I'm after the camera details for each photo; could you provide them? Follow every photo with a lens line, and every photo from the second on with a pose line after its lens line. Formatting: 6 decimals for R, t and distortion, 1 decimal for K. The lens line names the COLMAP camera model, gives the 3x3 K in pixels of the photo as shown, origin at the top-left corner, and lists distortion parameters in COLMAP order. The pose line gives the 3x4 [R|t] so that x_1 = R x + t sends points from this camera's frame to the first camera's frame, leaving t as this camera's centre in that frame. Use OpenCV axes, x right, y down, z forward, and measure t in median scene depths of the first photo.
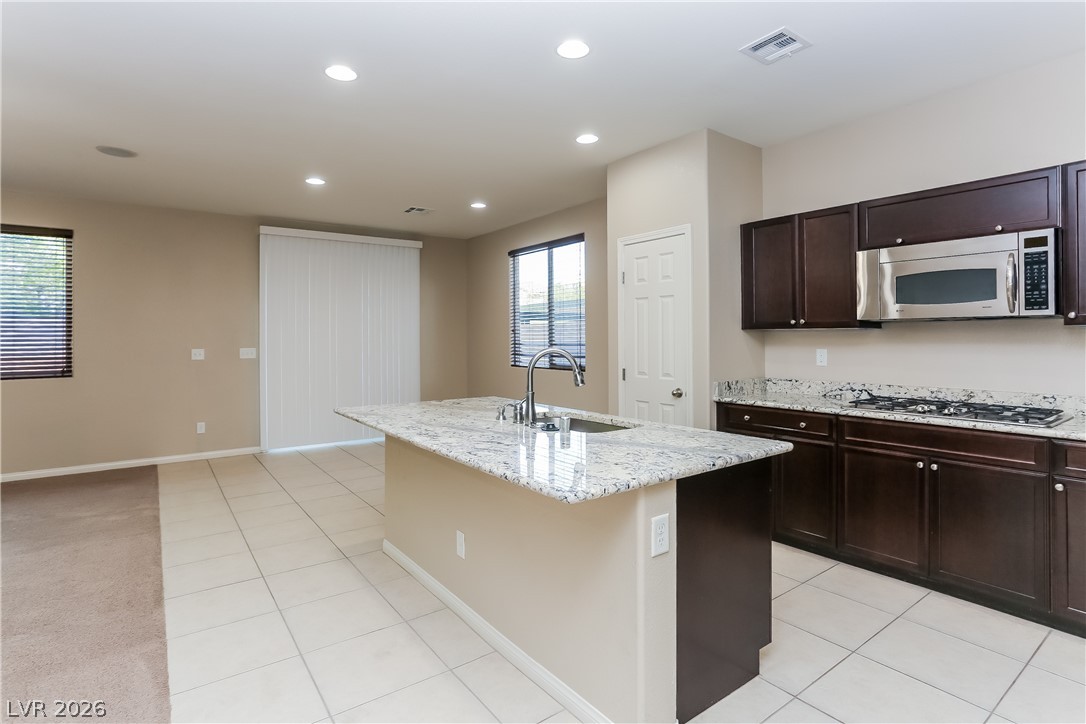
lens RADIAL K [[547.0, 0, 575.4], [0, 547.0, 336.4], [0, 0, 1]] dist [-0.001573, 0.001895]
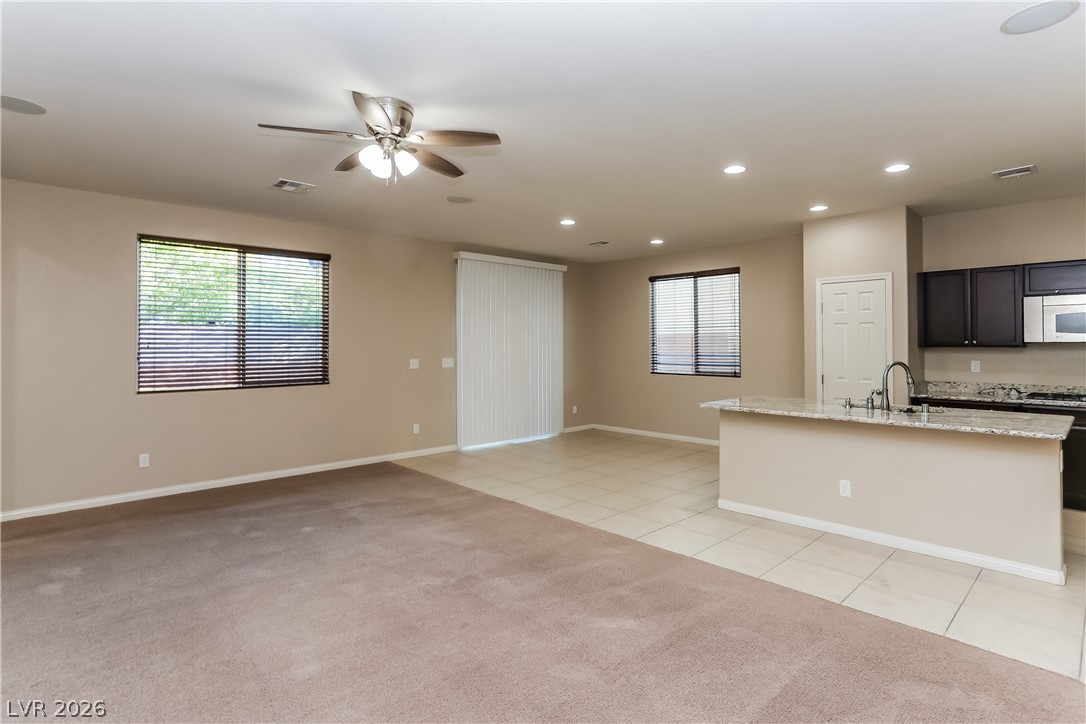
lens RADIAL K [[547.0, 0, 575.4], [0, 547.0, 336.4], [0, 0, 1]] dist [-0.001573, 0.001895]
pose [[0.987820, 0.007287, 0.155430, -0.554279], [-0.005388, 0.999906, -0.012635, -0.012000], [-0.155507, 0.011643, 0.987766, -0.183487]]
